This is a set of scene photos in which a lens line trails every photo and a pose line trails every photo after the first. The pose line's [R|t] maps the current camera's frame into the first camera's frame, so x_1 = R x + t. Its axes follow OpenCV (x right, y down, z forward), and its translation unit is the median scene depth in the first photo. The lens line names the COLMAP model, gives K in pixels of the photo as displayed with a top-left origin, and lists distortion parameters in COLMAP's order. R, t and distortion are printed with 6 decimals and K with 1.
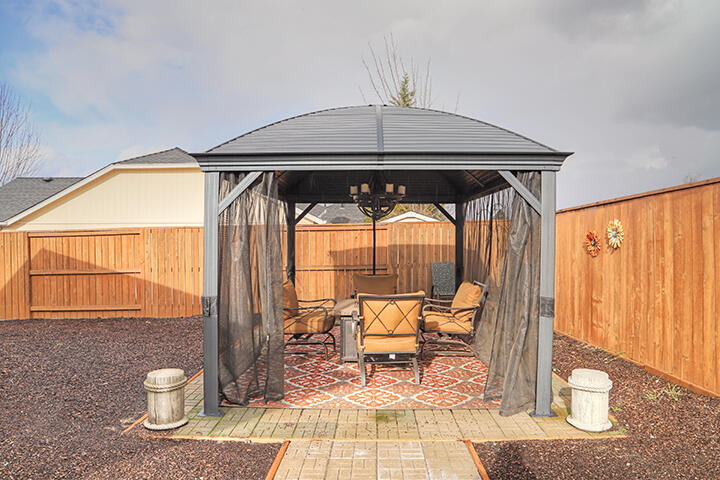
lens RADIAL K [[516.5, 0, 363.9], [0, 516.5, 242.4], [0, 0, 1]] dist [-0.047188, 0.000541]
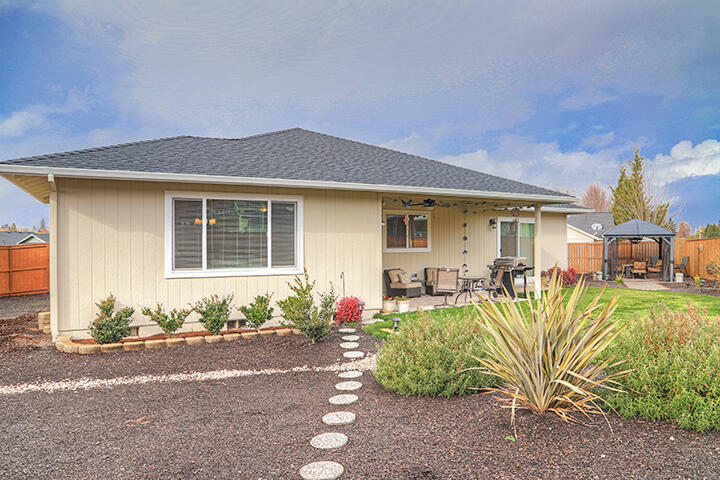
lens RADIAL K [[516.5, 0, 359.1], [0, 516.5, 242.5], [0, 0, 1]] dist [-0.047188, 0.000541]
pose [[0.918458, 0.001212, -0.395518, -0.454828], [-0.002307, 0.999995, -0.002294, -0.050621], [0.395513, 0.003020, 0.918455, -4.213820]]
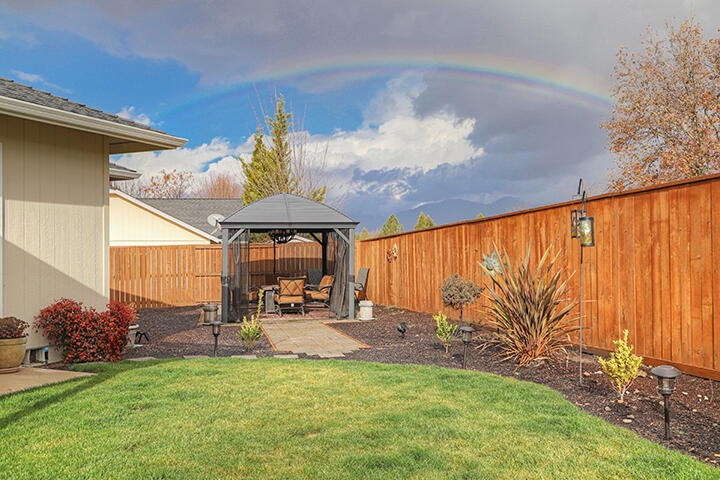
lens RADIAL K [[732.9, 0, 360.9], [0, 732.9, 242.3], [0, 0, 1]] dist [0.001006, 0.000000]
pose [[0.978677, -0.004501, 0.205358, -0.306299], [0.009194, 0.999718, -0.021905, 0.015163], [-0.205202, 0.023326, 0.978442, -2.200506]]
